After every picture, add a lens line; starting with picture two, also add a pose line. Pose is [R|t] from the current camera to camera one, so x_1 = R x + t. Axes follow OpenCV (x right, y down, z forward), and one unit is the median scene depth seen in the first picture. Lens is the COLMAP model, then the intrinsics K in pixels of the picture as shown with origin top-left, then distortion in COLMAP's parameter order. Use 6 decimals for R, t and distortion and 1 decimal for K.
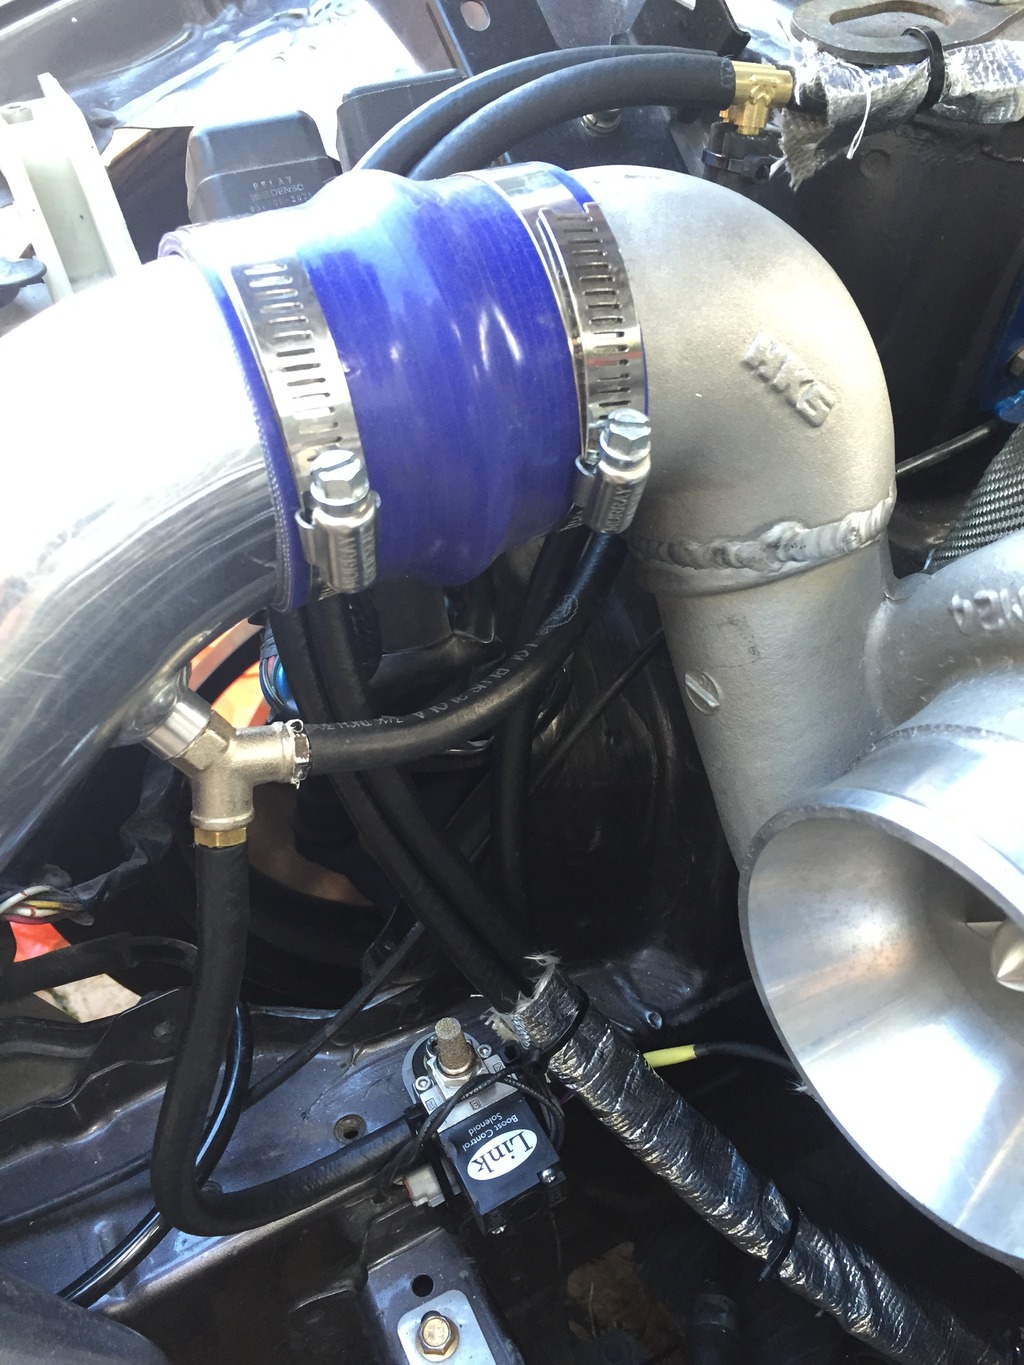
lens RADIAL K [[1184.2, 0, 512.0], [0, 1184.2, 682.5], [0, 0, 1]] dist [0.092103, -0.119223]
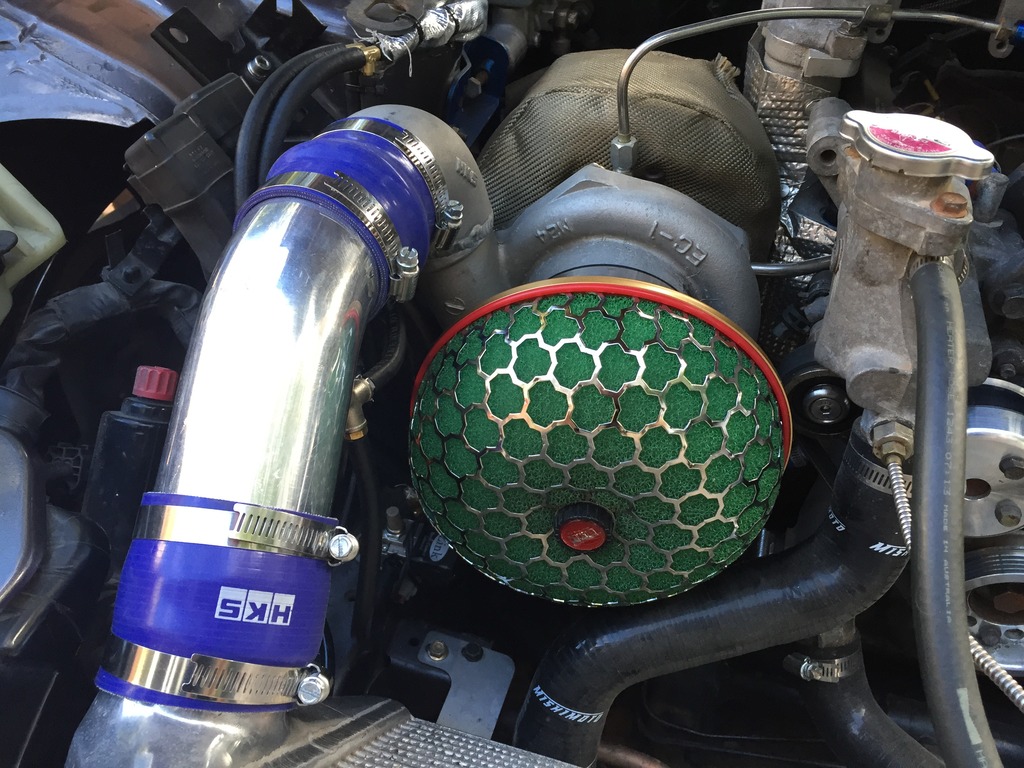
lens RADIAL K [[888.4, 0, 512.0], [0, 888.4, 384.0], [0, 0, 1]] dist [0.092103, -0.119223]
pose [[0.712127, -0.420726, 0.562018, -0.939205], [0.398892, 0.901245, 0.169239, -0.124579], [-0.577719, 0.103665, 0.809626, -0.548687]]
